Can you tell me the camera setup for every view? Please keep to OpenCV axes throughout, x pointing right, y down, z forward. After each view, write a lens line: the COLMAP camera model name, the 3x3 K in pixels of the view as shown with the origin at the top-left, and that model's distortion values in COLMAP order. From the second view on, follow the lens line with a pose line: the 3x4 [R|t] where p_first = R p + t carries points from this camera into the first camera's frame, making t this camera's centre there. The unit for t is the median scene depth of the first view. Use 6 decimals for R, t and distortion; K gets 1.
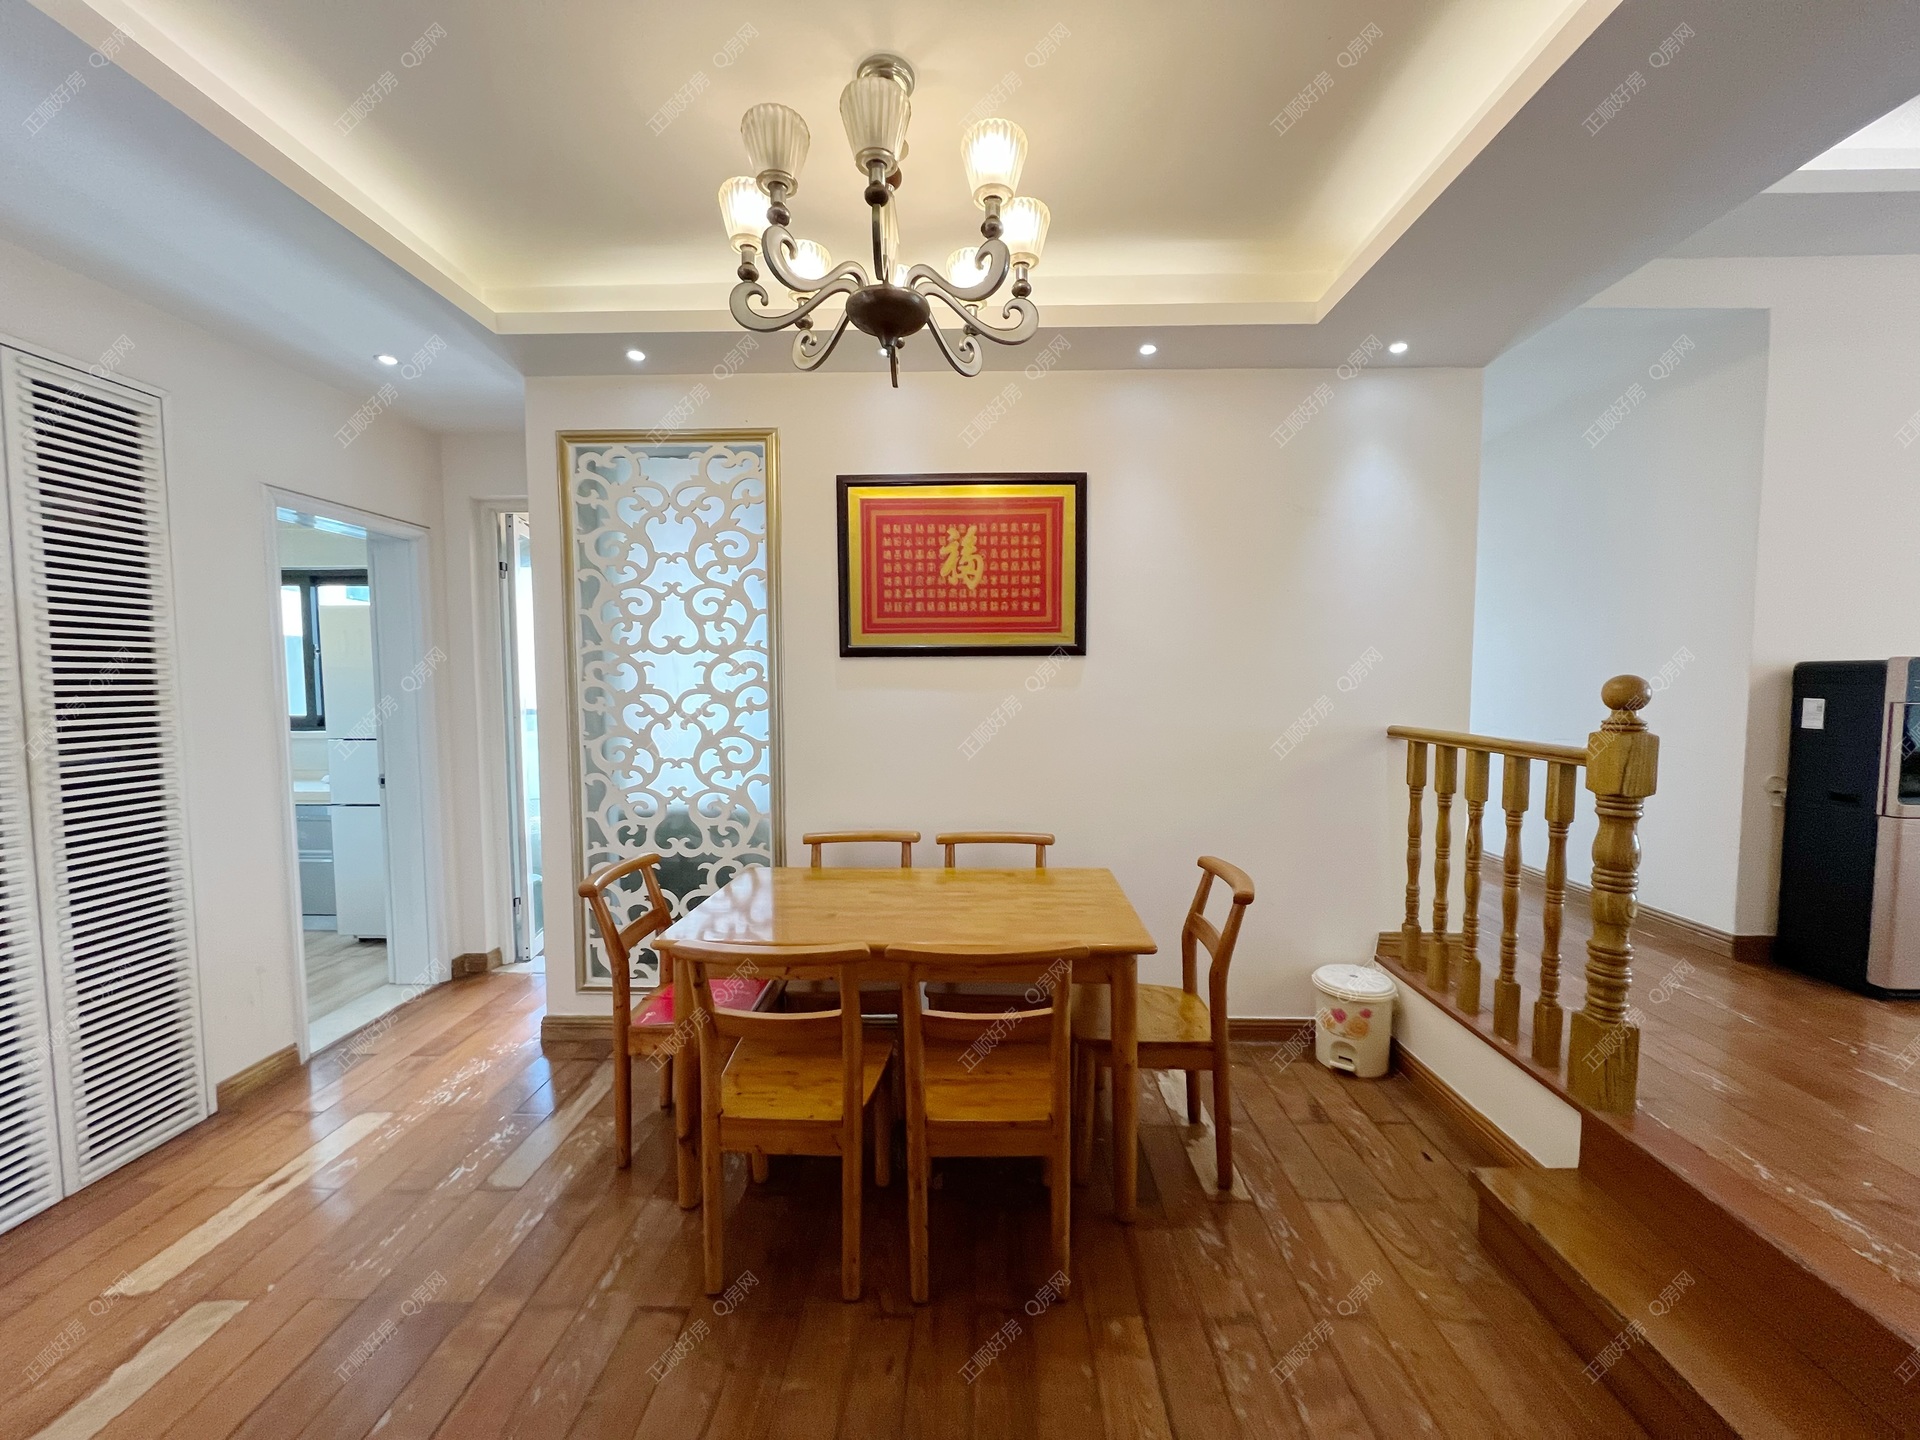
lens RADIAL K [[769.8, 0, 961.8], [0, 769.8, 726.4], [0, 0, 1]] dist [-0.003827, 0.000342]
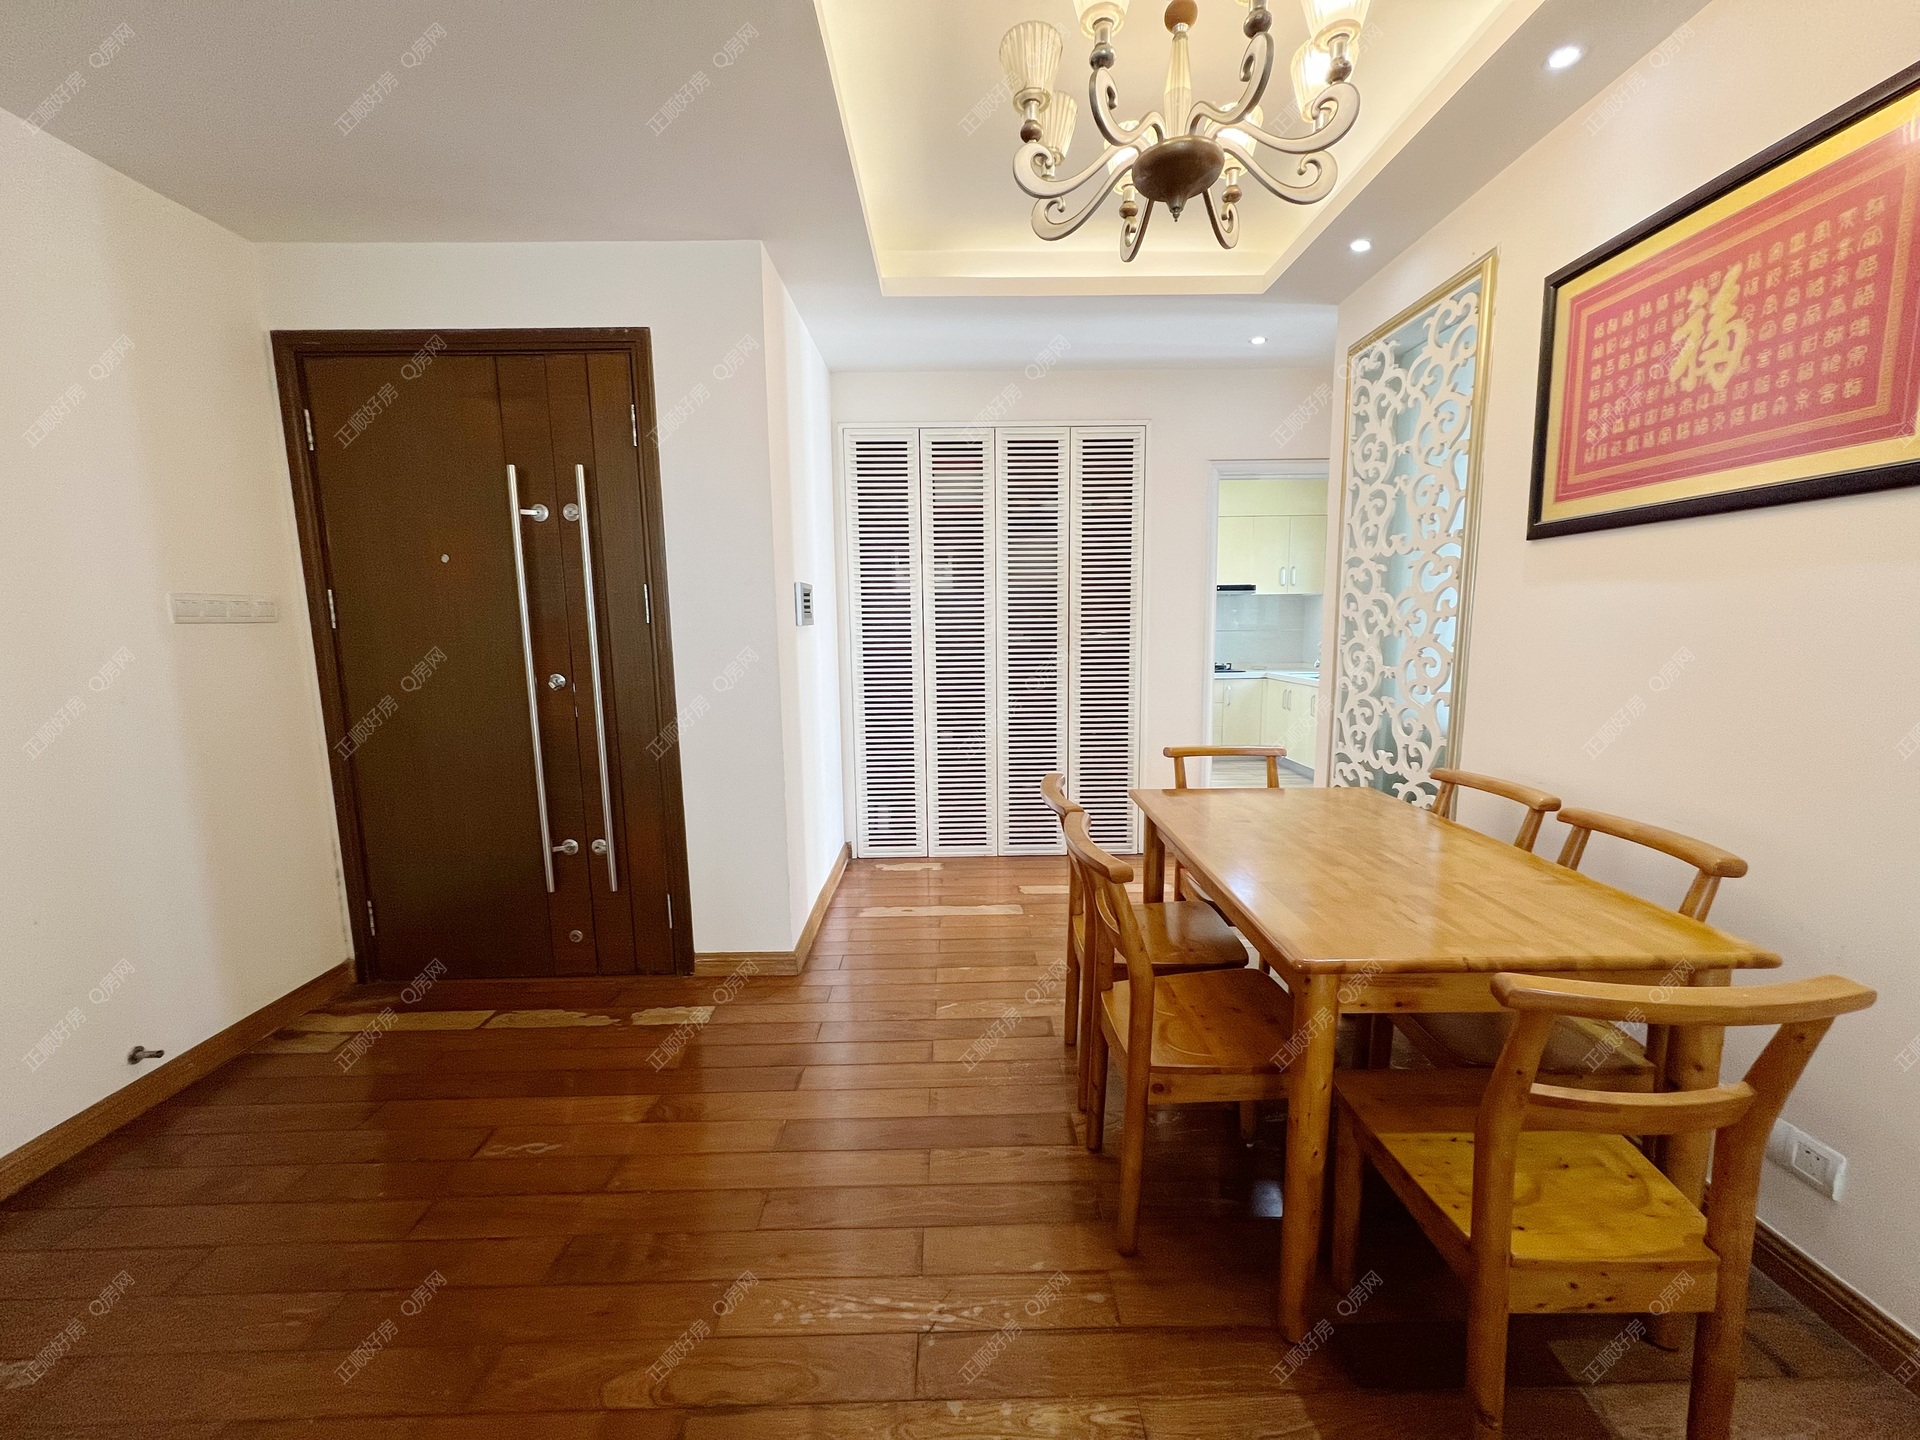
lens RADIAL K [[767.4, 0, 961.1], [0, 767.4, 723.8], [0, 0, 1]] dist [0.001364, -0.000055]
pose [[0.036153, 0.136322, -0.990005, 0.566795], [-0.042949, 0.989949, 0.134745, 0.006284], [0.998423, 0.037648, 0.041645, 0.448661]]
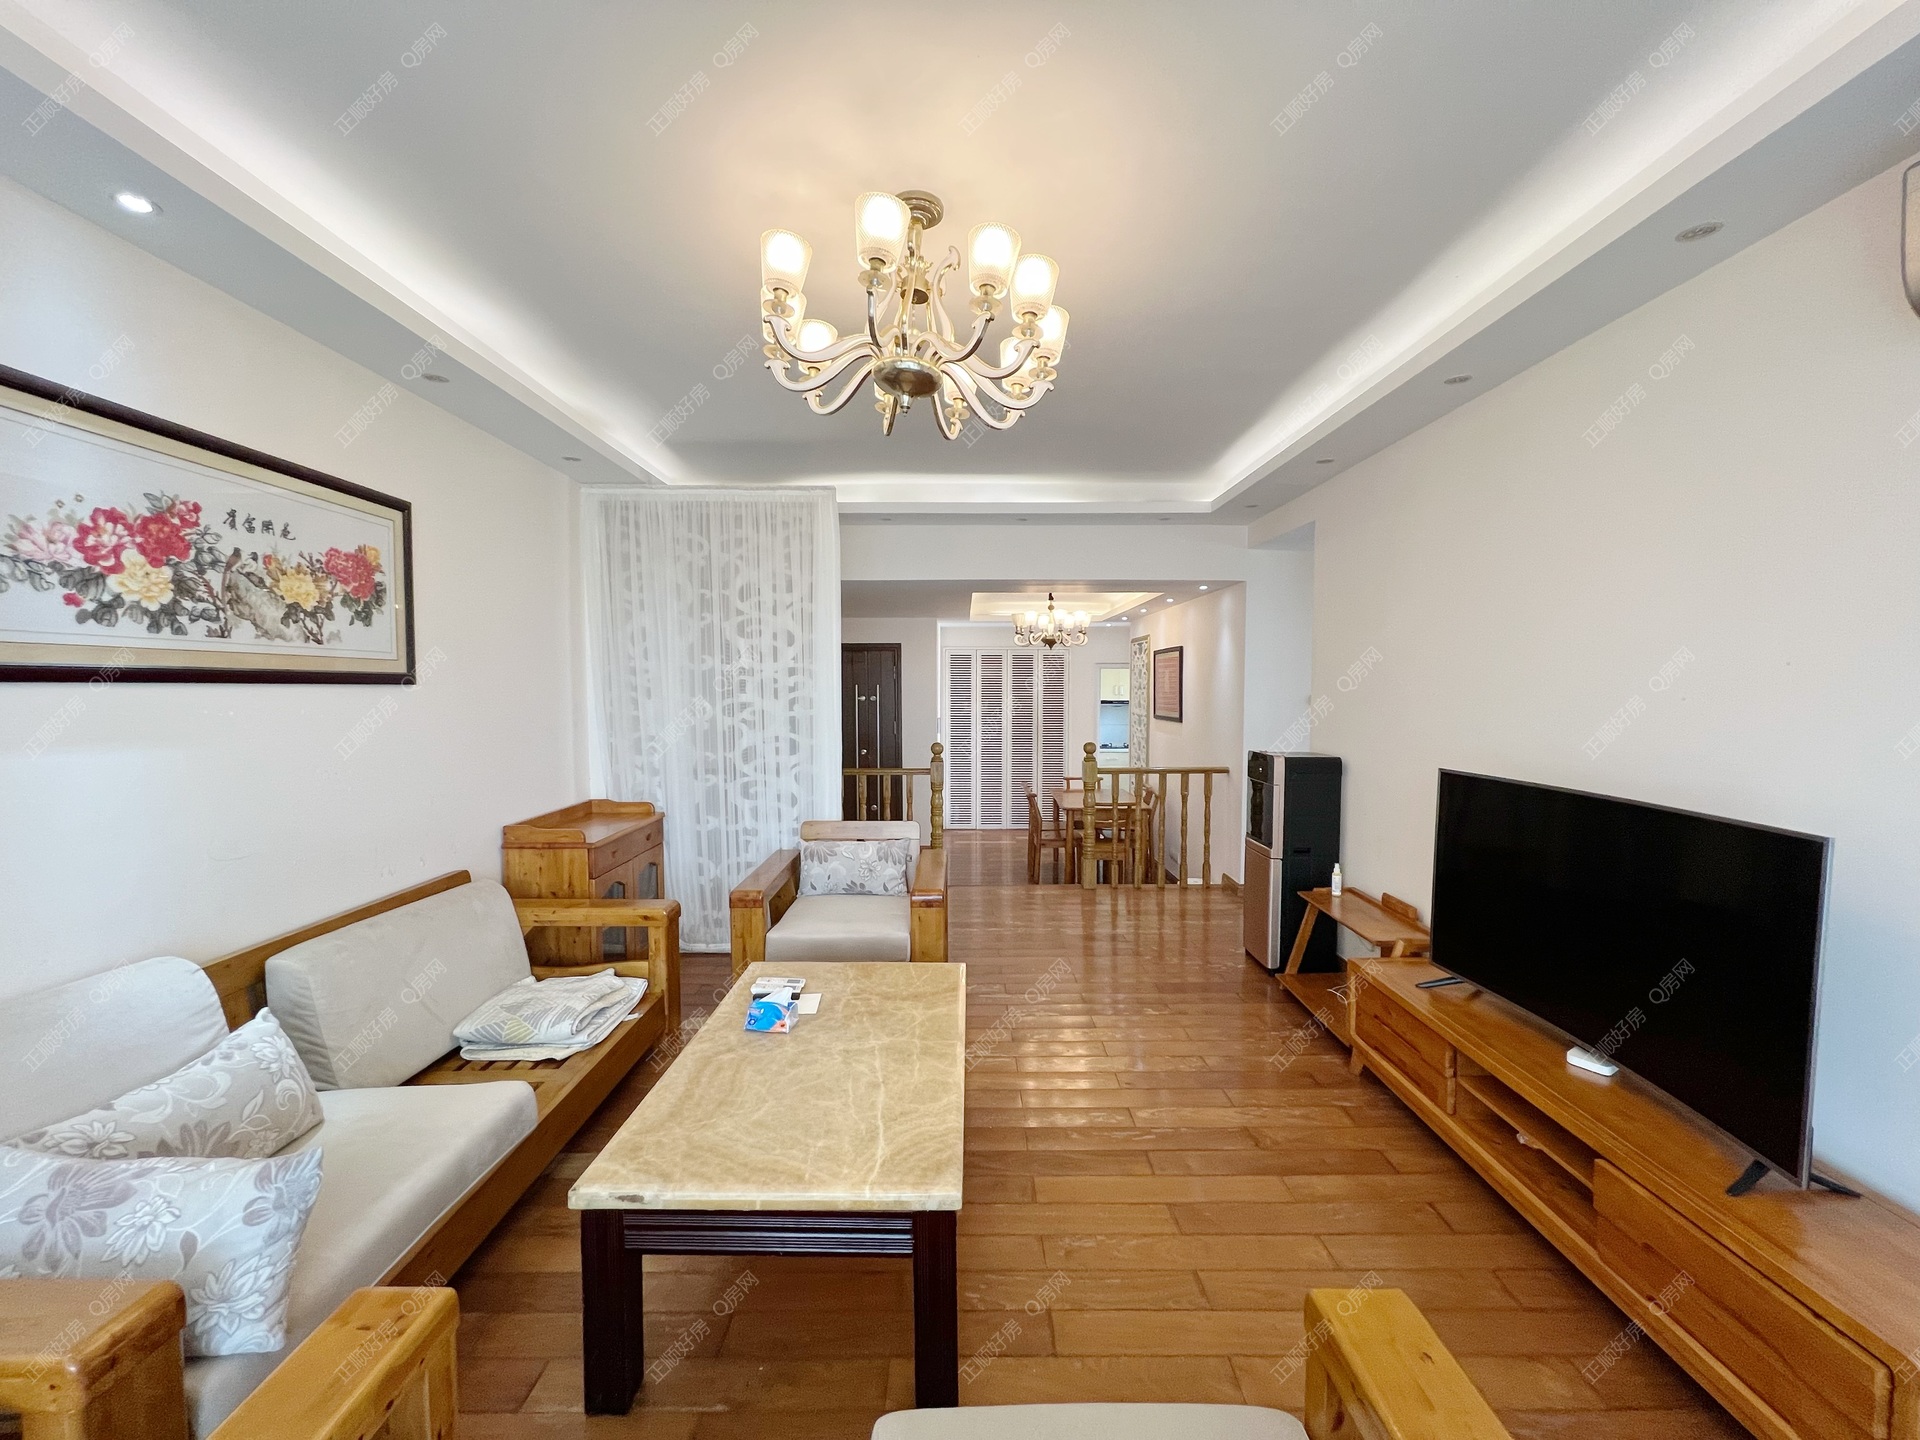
lens RADIAL K [[767.4, 0, 960.6], [0, 767.4, 722.0], [0, 0, 1]] dist [0.001364, -0.000055]
pose [[0.028511, 0.054813, -0.998090, 2.549135], [-0.056590, 0.996983, 0.053135, -0.188057], [0.997990, 0.054967, 0.031526, 0.249325]]
